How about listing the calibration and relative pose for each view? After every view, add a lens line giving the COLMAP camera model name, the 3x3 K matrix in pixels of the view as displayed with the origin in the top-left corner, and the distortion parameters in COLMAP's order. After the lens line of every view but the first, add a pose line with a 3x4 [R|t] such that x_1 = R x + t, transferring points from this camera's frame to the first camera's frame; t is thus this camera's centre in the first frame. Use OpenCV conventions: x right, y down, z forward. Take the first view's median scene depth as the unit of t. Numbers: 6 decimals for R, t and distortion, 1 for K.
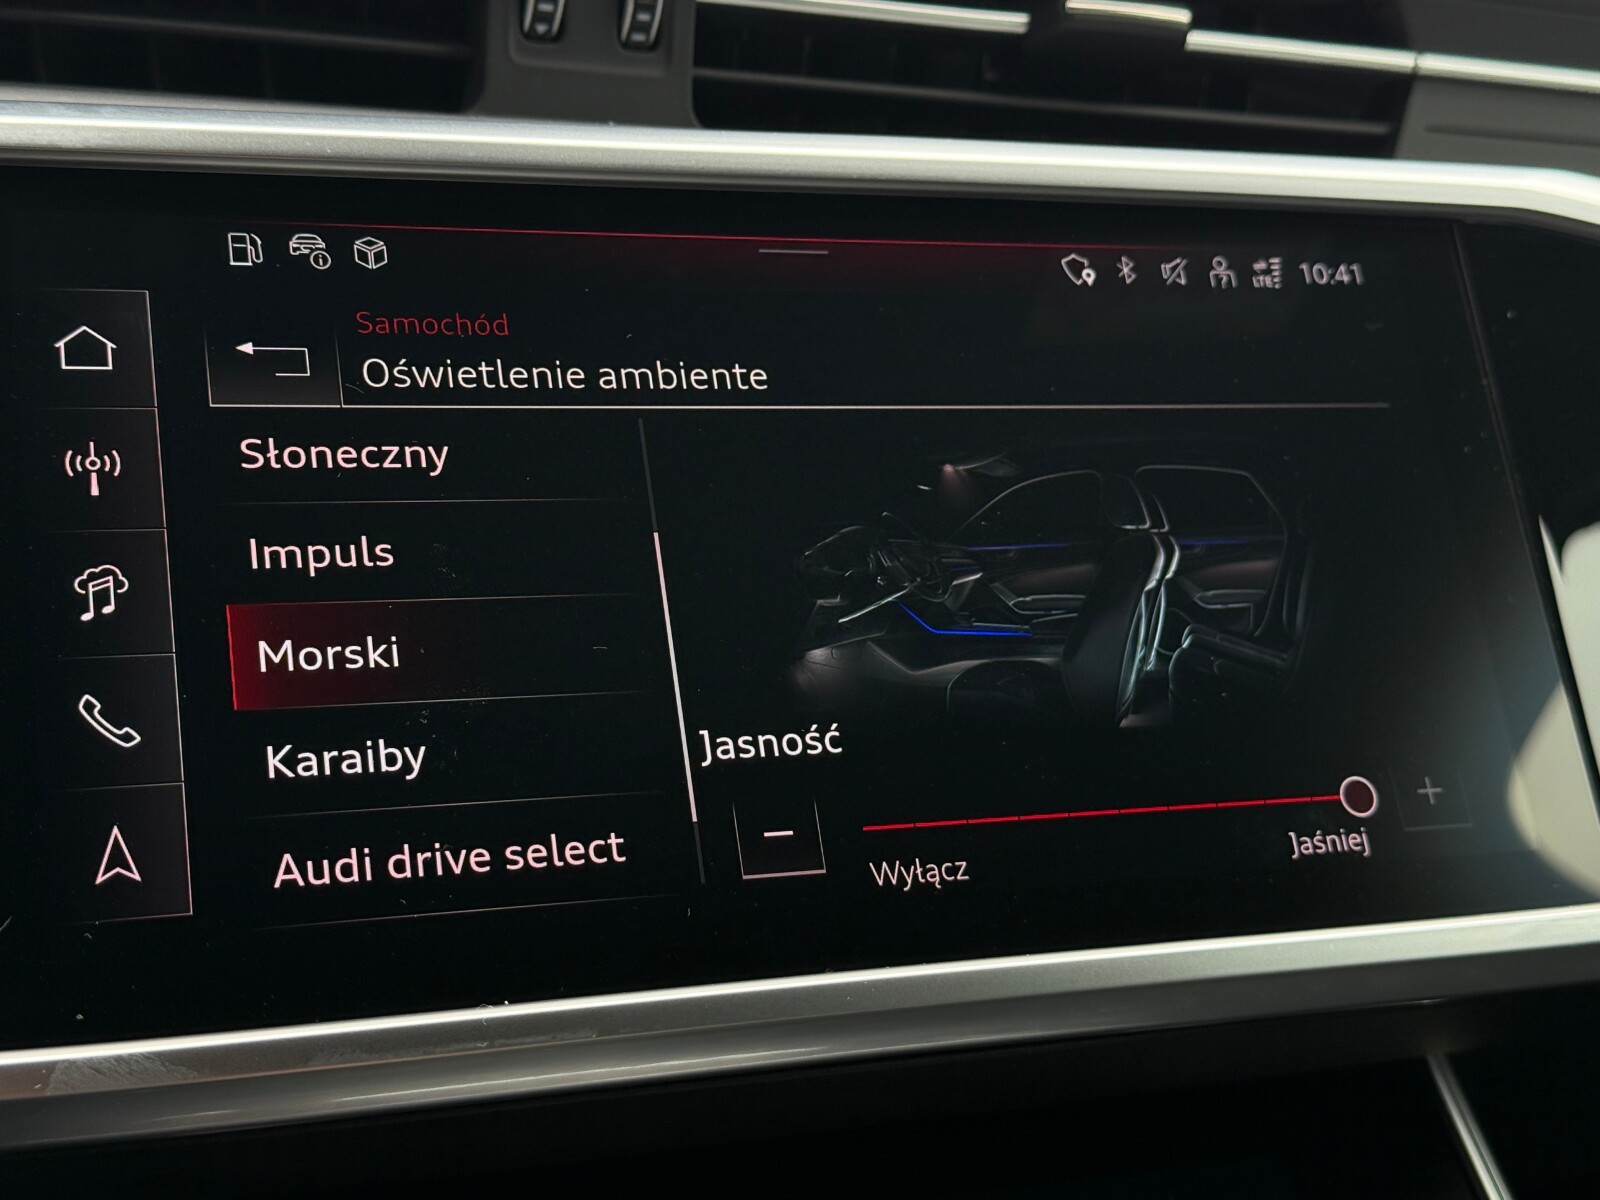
lens RADIAL K [[2319.5, 0, 799.7], [0, 2319.5, 599.6], [0, 0, 1]] dist [0.119891, -0.055880]
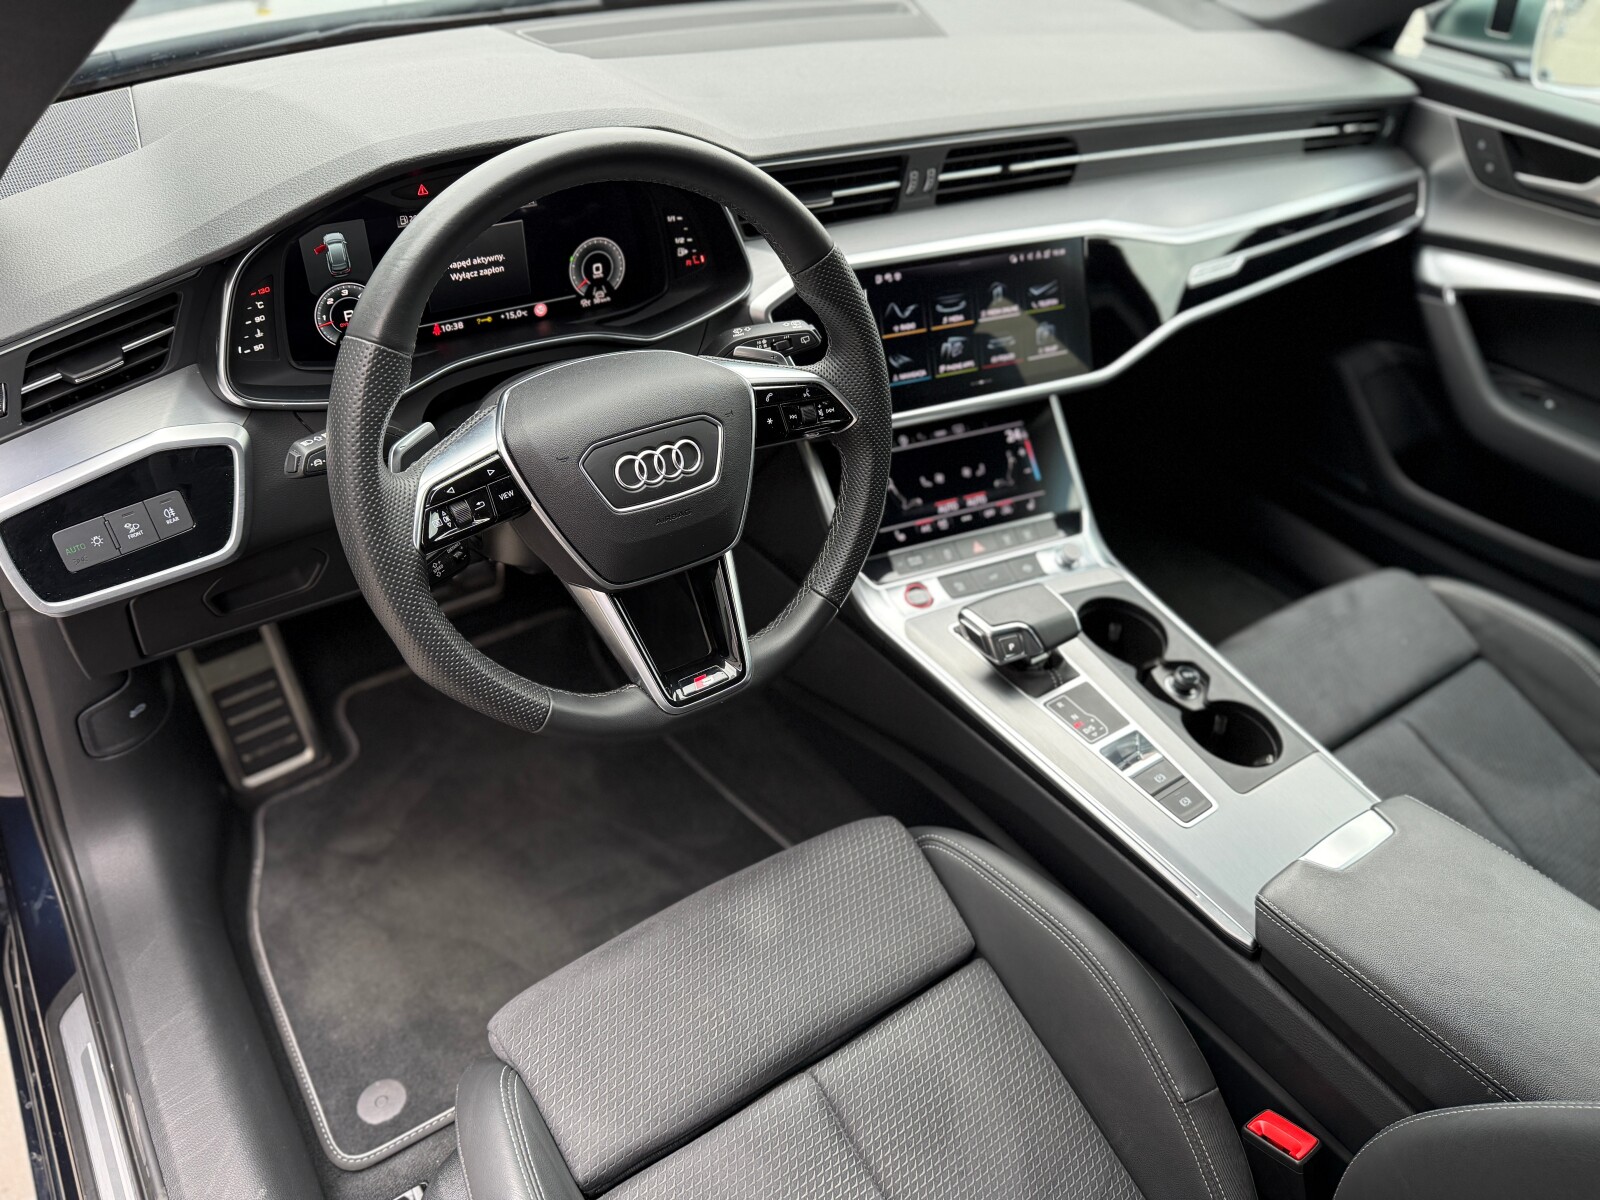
lens RADIAL K [[1110.4, 0, 798.5], [0, 1110.4, 600.9], [0, 0, 1]] dist [0.193844, -0.443585]
pose [[0.995369, -0.015591, 0.094854, -0.687615], [-0.036924, 0.849048, 0.527024, -0.903079], [-0.088752, -0.528086, 0.844540, -1.701611]]
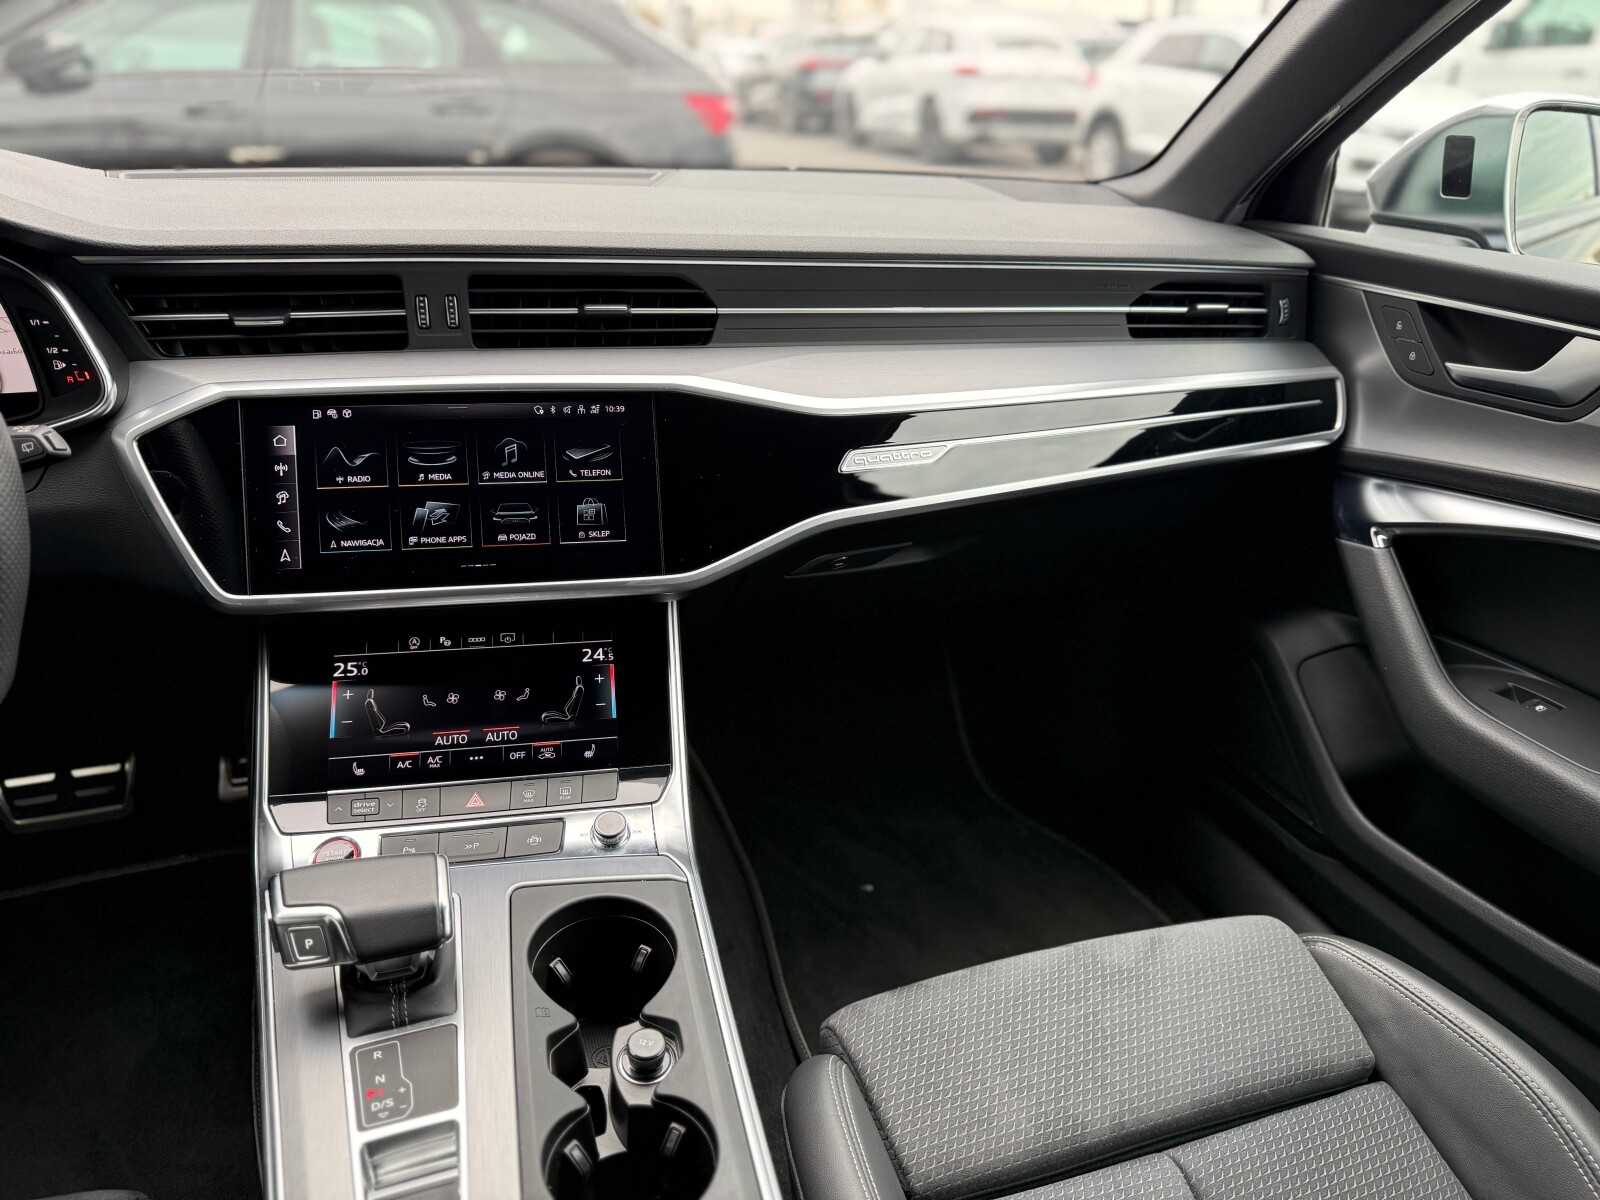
lens RADIAL K [[1126.4, 0, 803.1], [0, 1126.4, 605.7], [0, 0, 1]] dist [0.163519, -0.371380]
pose [[0.981747, 0.082204, -0.171508, 1.009996], [-0.028558, 0.955260, 0.294385, -0.446701], [0.188035, -0.284113, 0.940172, -0.904686]]
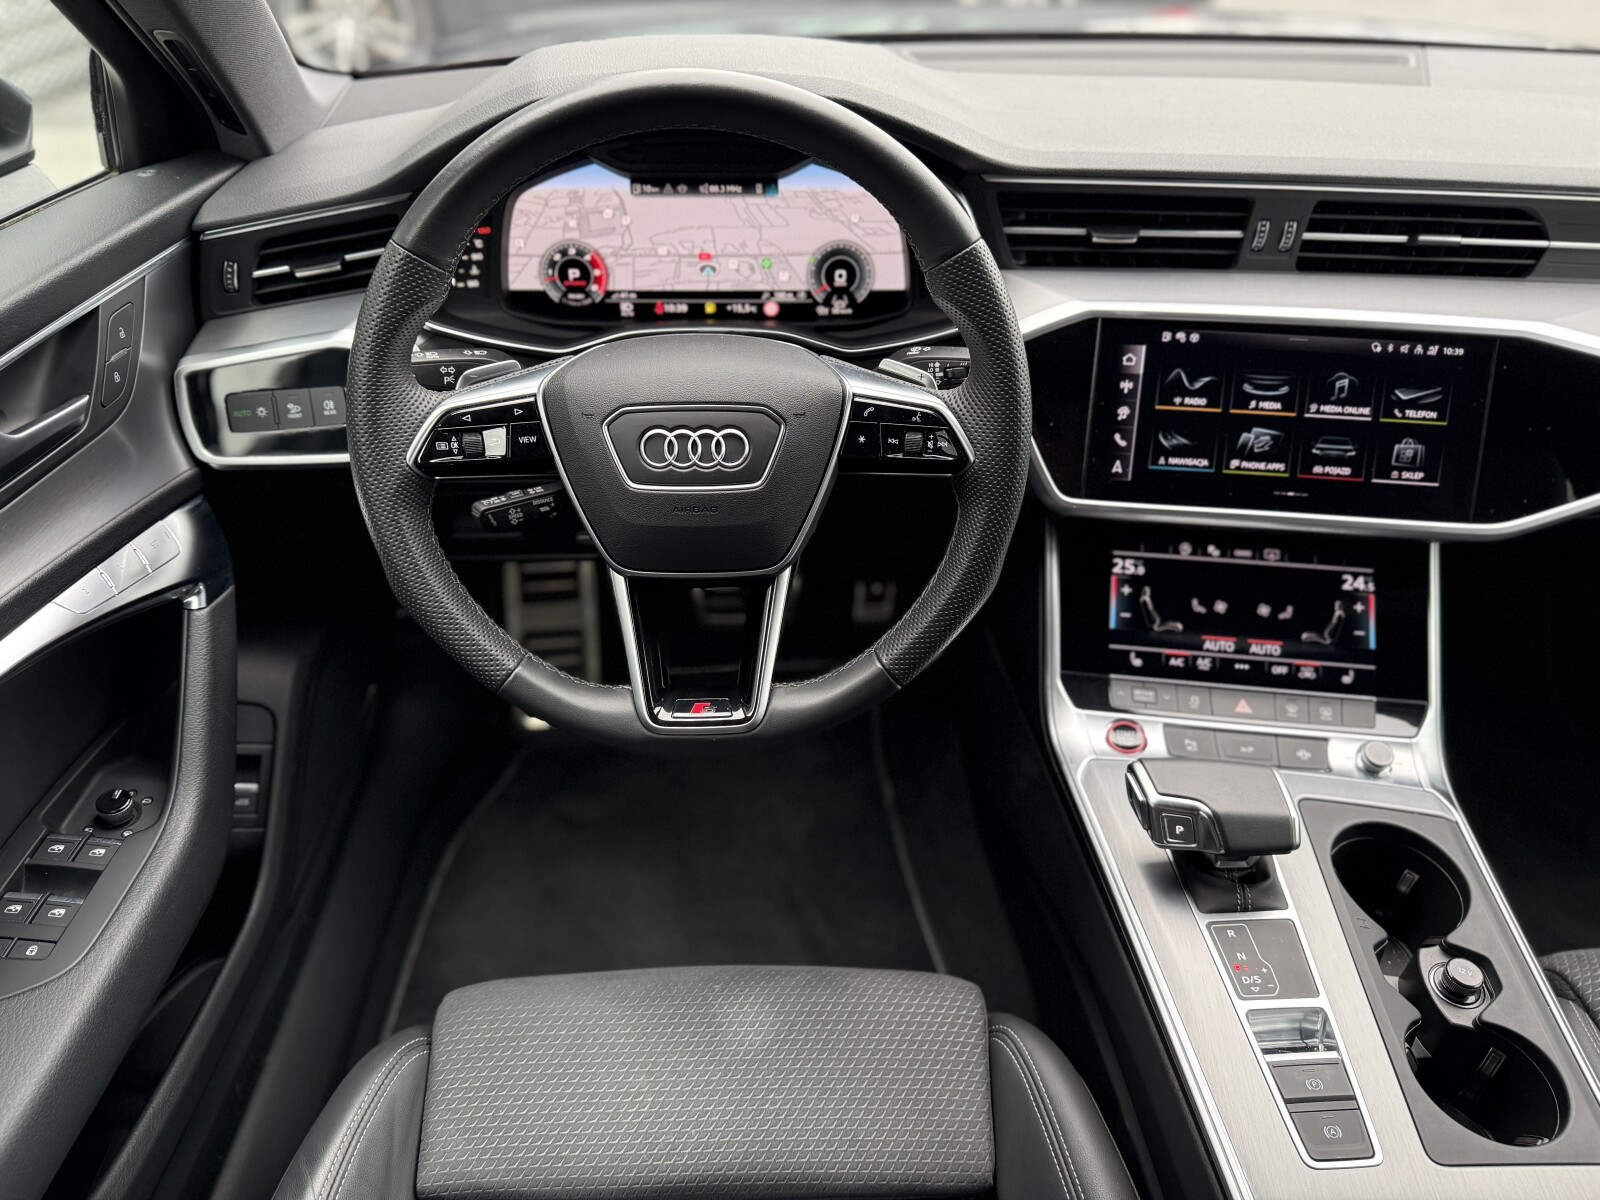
lens RADIAL K [[1126.4, 0, 803.1], [0, 1126.4, 605.7], [0, 0, 1]] dist [0.163519, -0.371380]
pose [[0.880024, 0.258882, -0.398169, 0.166385], [-0.049488, 0.883795, 0.465250, -0.675893], [0.472344, -0.389727, 0.790572, -1.305290]]
